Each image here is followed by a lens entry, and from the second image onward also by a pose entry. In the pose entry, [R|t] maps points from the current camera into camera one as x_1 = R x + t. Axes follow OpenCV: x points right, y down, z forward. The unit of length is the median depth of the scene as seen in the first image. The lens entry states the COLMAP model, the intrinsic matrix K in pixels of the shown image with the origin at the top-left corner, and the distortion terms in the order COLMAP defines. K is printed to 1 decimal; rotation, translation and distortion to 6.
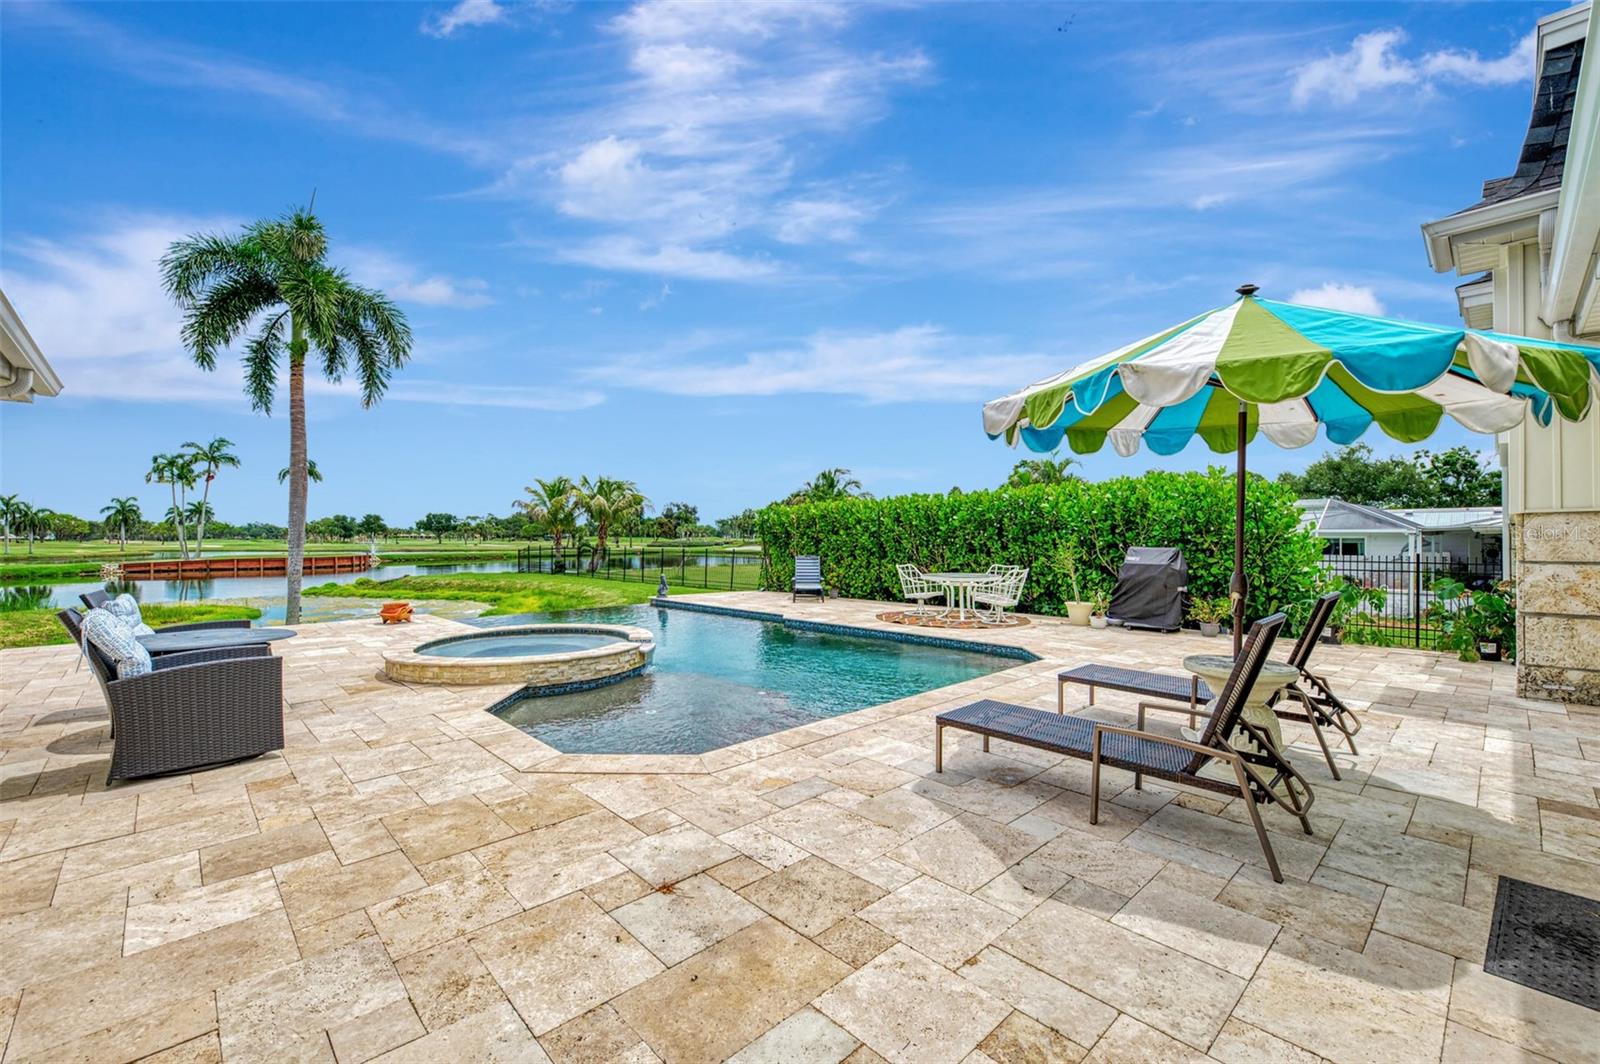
lens RADIAL K [[665.7, 0, 800.0], [0, 665.7, 532.0], [0, 0, 1]] dist [0.006891, -0.000404]
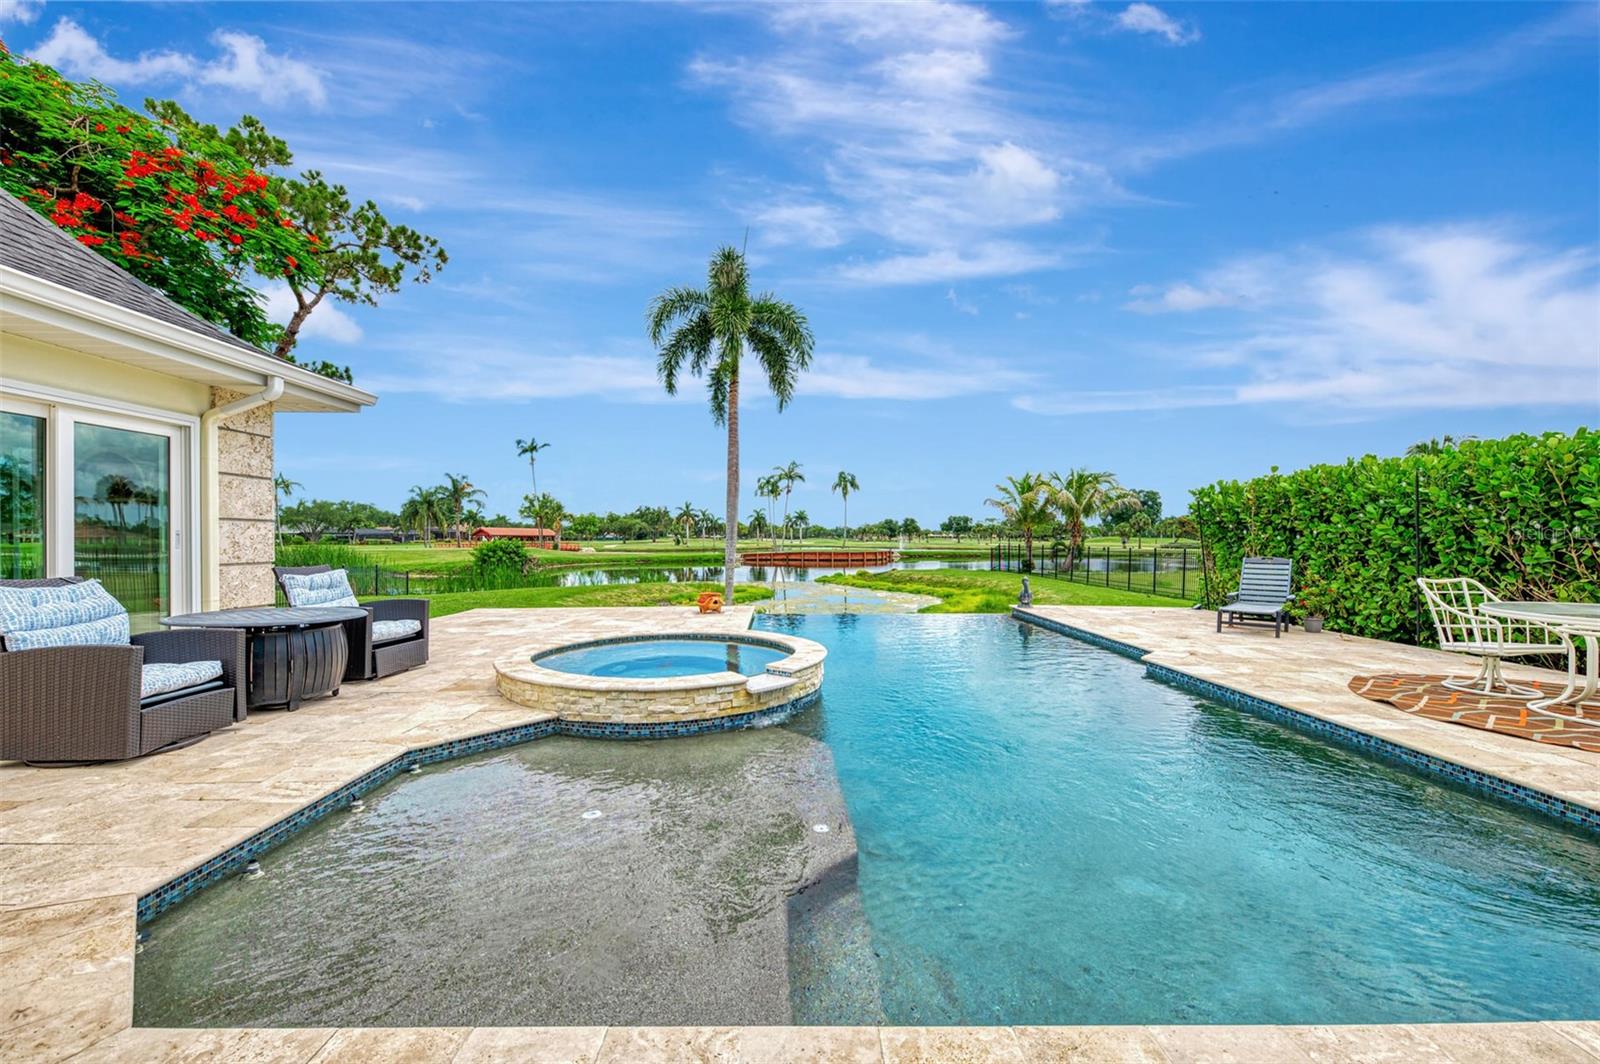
lens RADIAL K [[646.9, 0, 800.2], [0, 646.9, 541.0], [0, 0, 1]] dist [0.004308, -0.000059]
pose [[0.729802, 0.007108, -0.683621, 0.098624], [0.001531, 0.999926, 0.012032, 0.011528], [0.683656, -0.009828, 0.729738, 0.250852]]
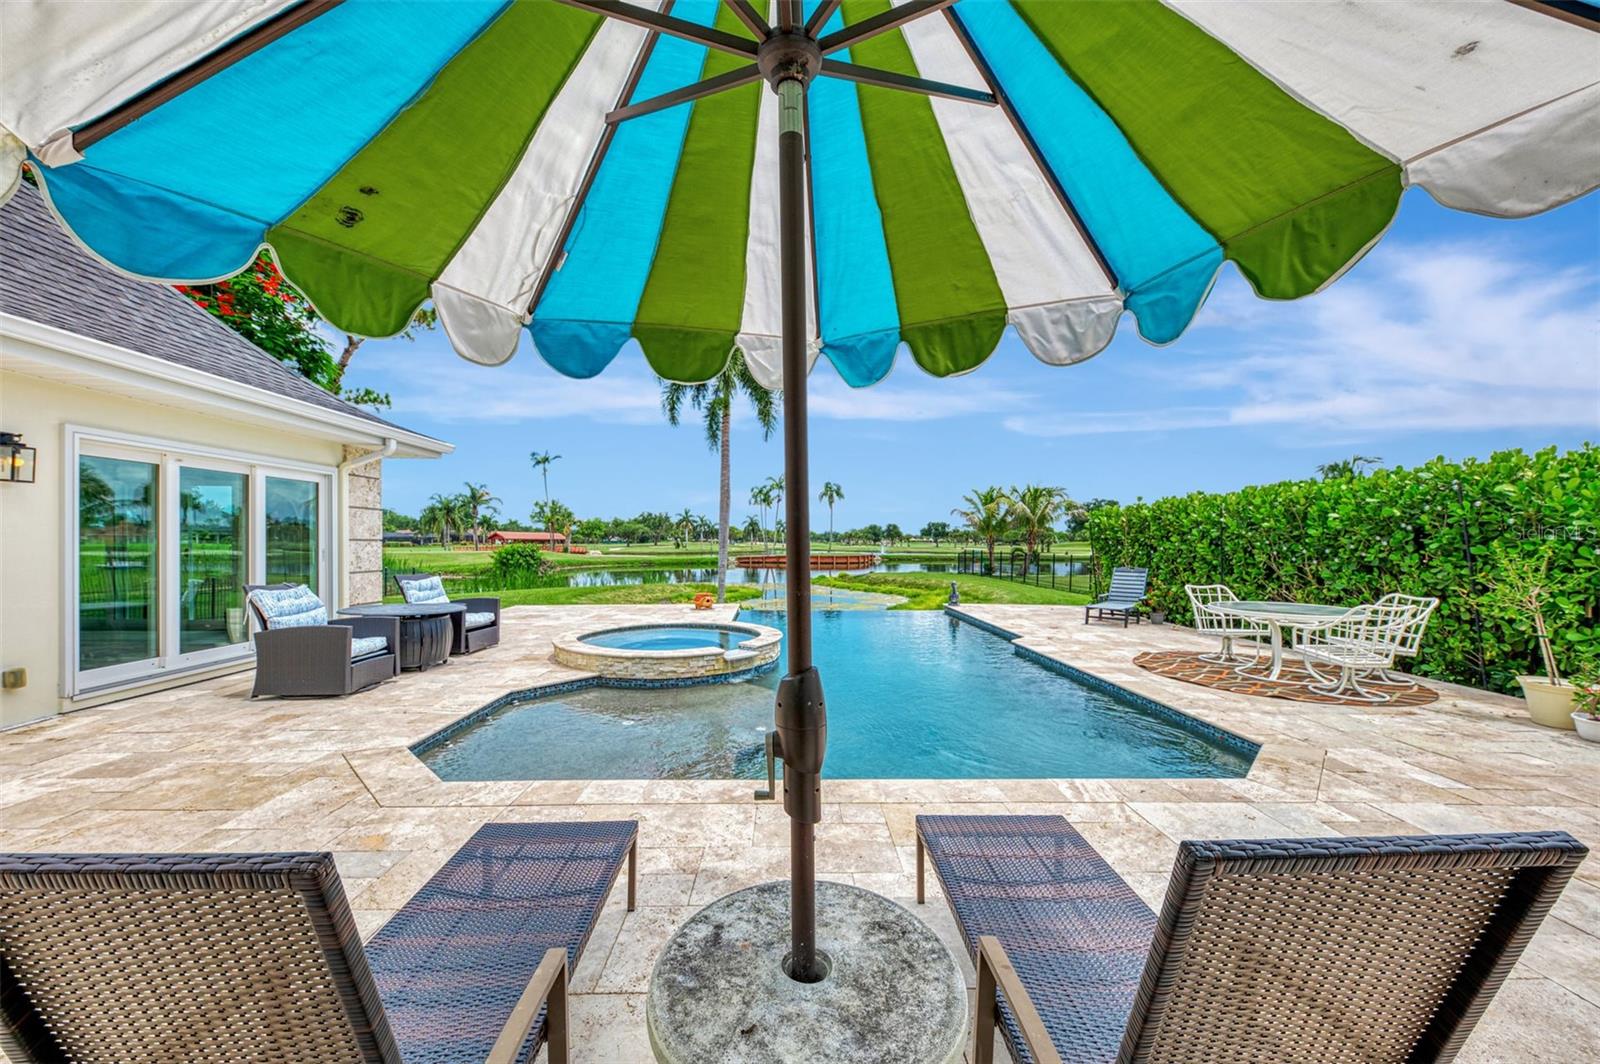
lens RADIAL K [[602.4, 0, 801.1], [0, 602.4, 543.2], [0, 0, 1]] dist [0.002290, -0.000013]
pose [[0.740047, 0.008424, -0.672502, 0.192127], [-0.002149, 0.999946, 0.010160, -0.000240], [0.672552, -0.006074, 0.740025, 0.181601]]
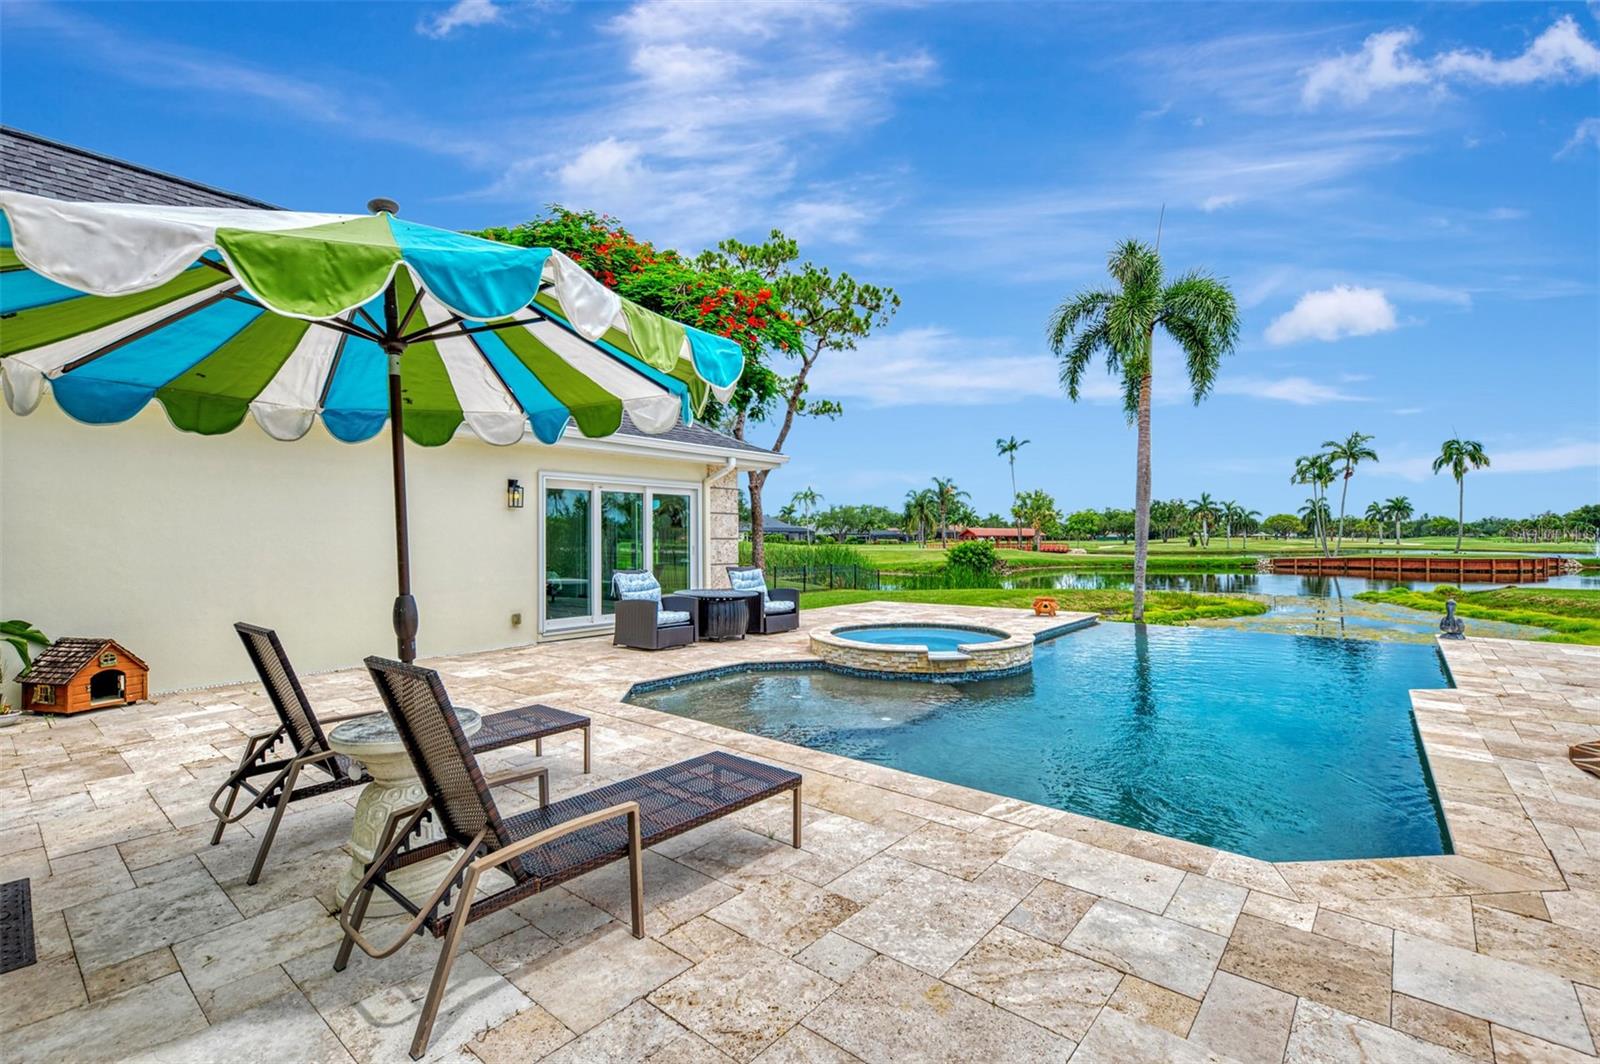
lens RADIAL K [[715.9, 0, 800.0], [0, 715.9, 532.0], [0, 0, 1]] dist [0.010907, -0.000440]
pose [[0.108904, -0.004463, -0.994042, 0.337647], [0.009081, 0.999953, -0.003495, -0.000687], [0.994011, -0.008646, 0.108939, 0.305555]]
